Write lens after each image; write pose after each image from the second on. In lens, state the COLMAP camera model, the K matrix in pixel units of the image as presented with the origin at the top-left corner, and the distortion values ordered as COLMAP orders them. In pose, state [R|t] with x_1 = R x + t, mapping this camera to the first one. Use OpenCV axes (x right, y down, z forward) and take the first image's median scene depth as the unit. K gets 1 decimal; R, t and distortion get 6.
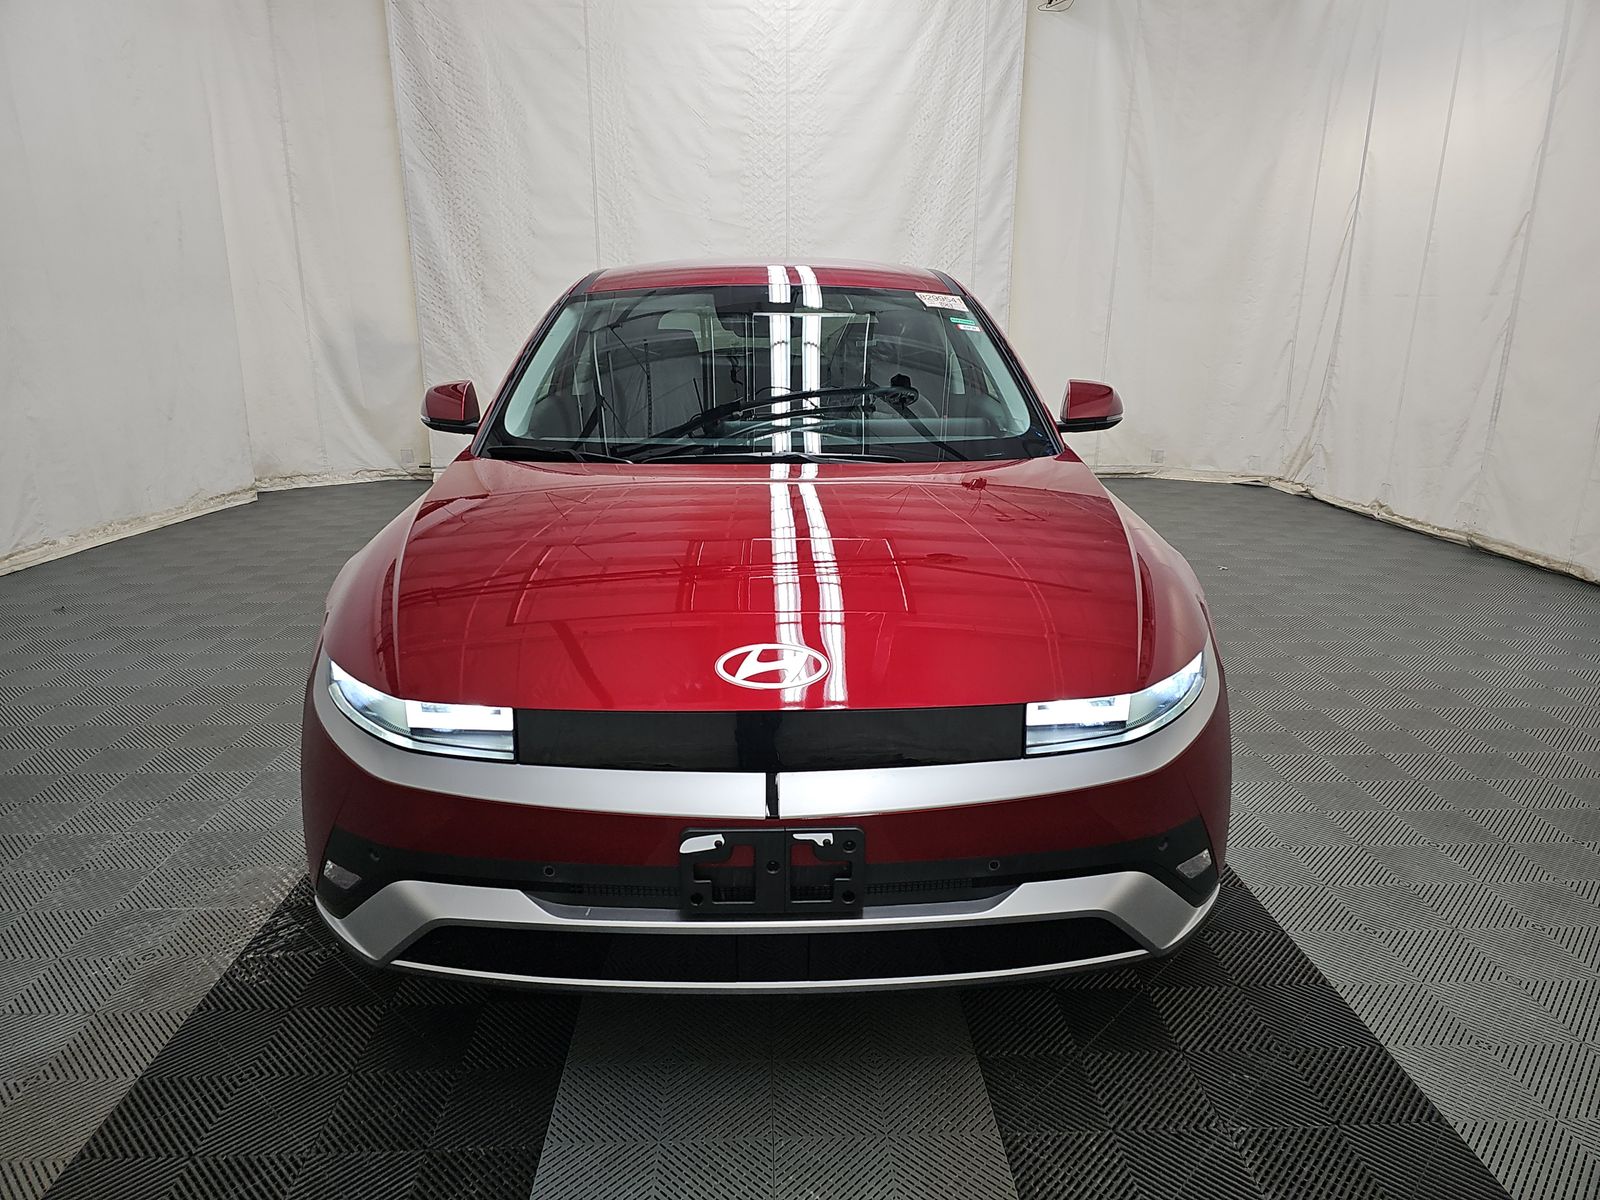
lens RADIAL K [[1073.4, 0, 783.3], [0, 1073.4, 603.4], [0, 0, 1]] dist [0.083251, -0.055352]
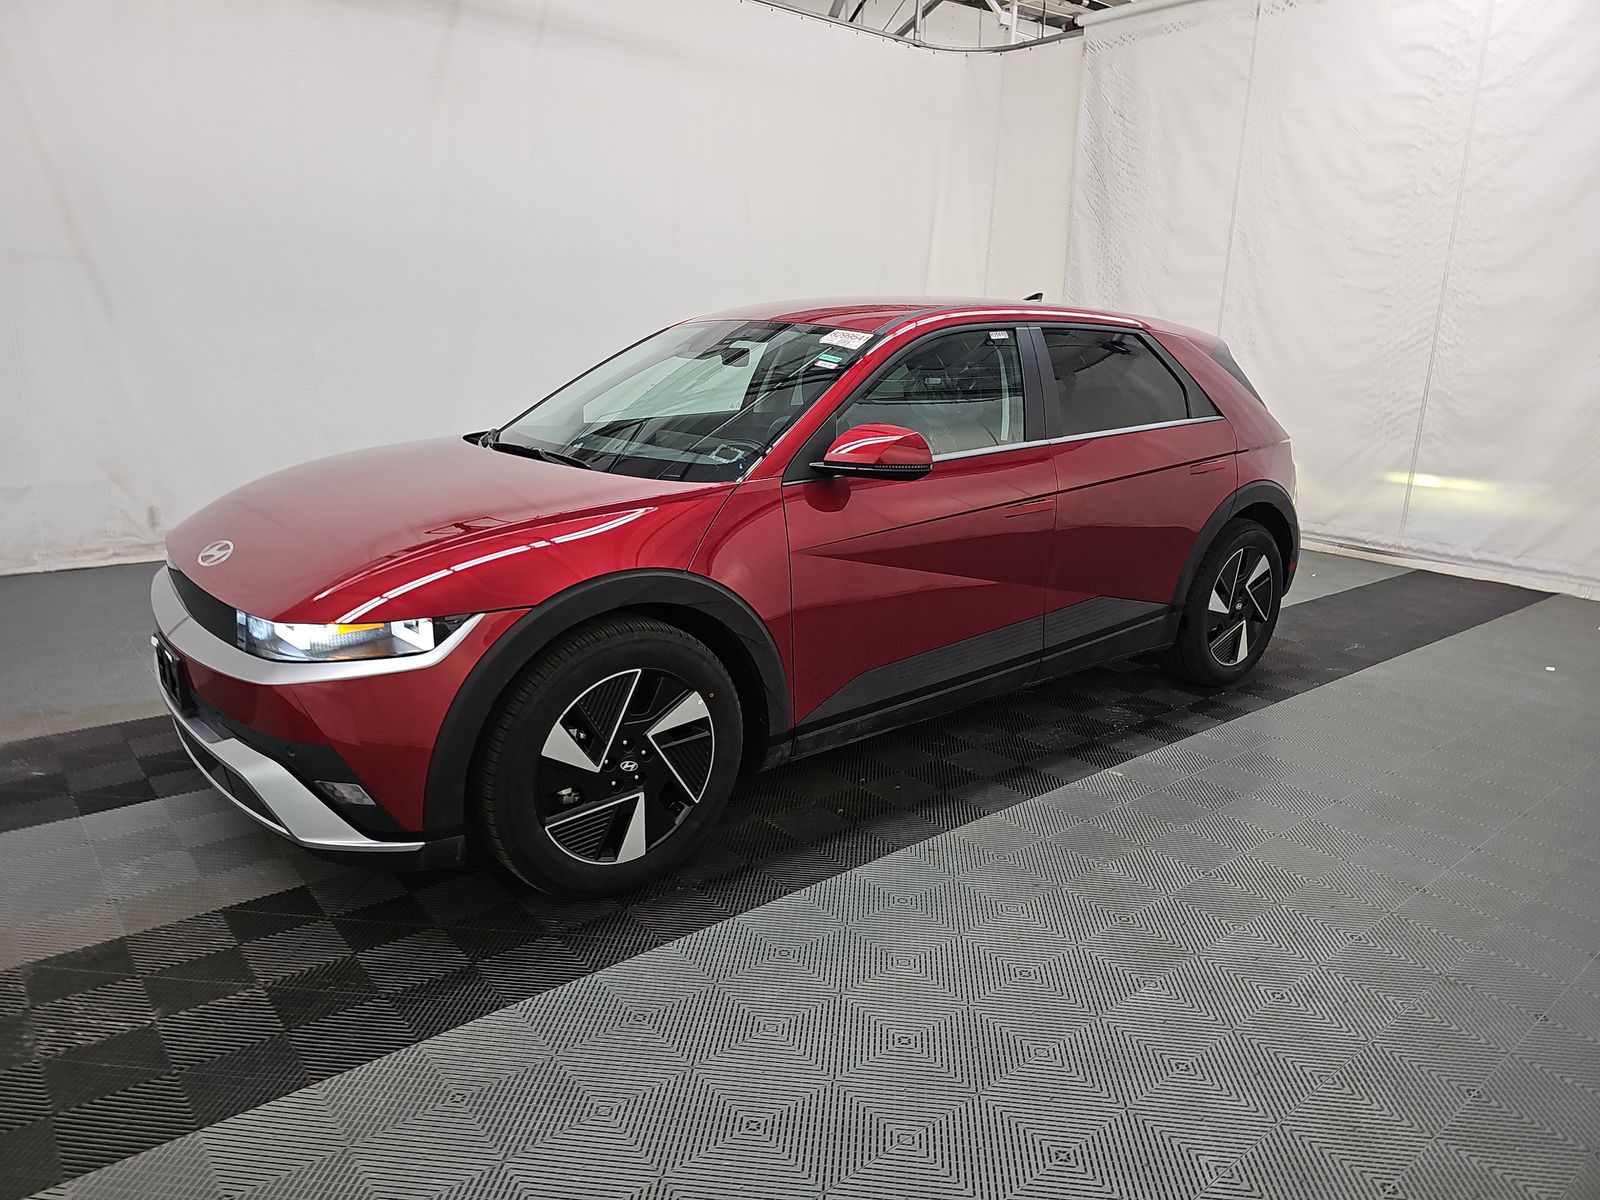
lens RADIAL K [[1073.4, 0, 783.3], [0, 1073.4, 603.4], [0, 0, 1]] dist [0.083251, -0.055352]
pose [[0.607504, 0.214062, -0.764929, 0.399012], [-0.236297, 0.968108, 0.083254, -0.046543], [0.758355, 0.130173, 0.638711, 0.135778]]
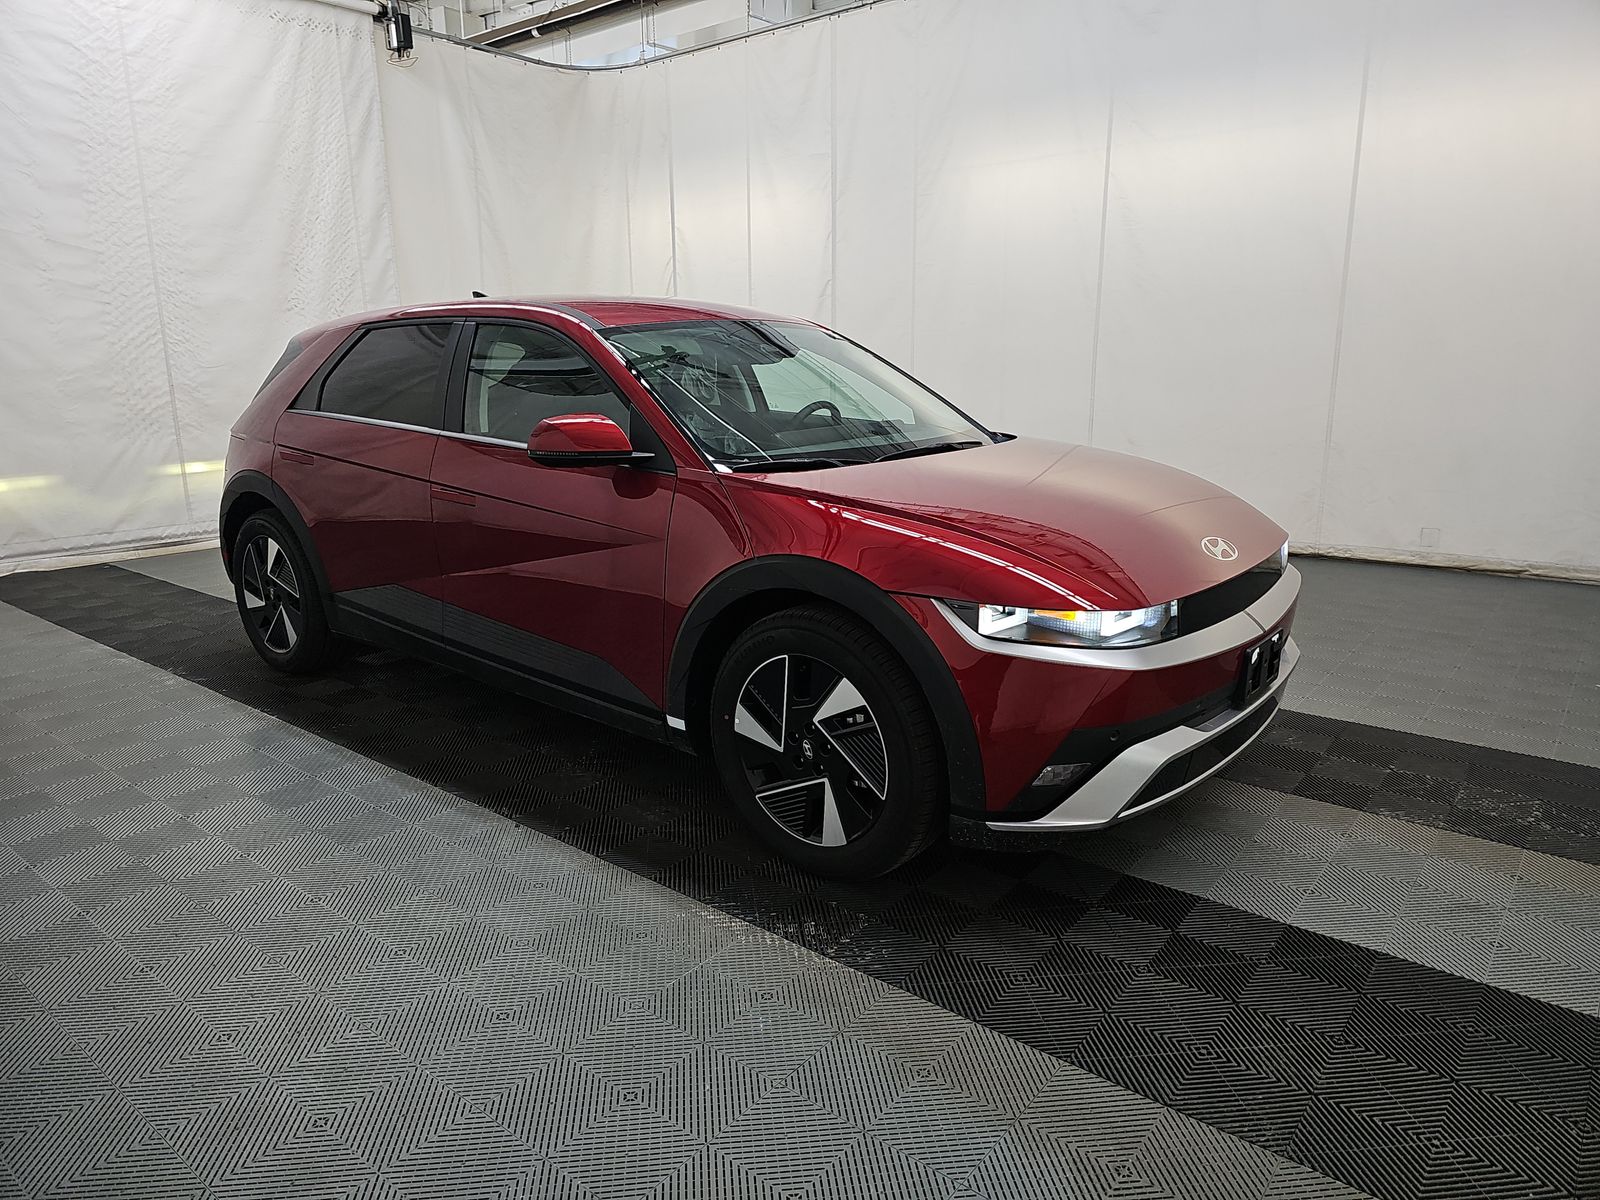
lens RADIAL K [[1073.4, 0, 783.3], [0, 1073.4, 603.4], [0, 0, 1]] dist [0.083251, -0.055352]
pose [[0.662669, -0.186791, 0.725244, -0.359773], [0.214035, 0.975242, 0.055611, -0.020055], [-0.717676, 0.118376, 0.686243, 0.079168]]
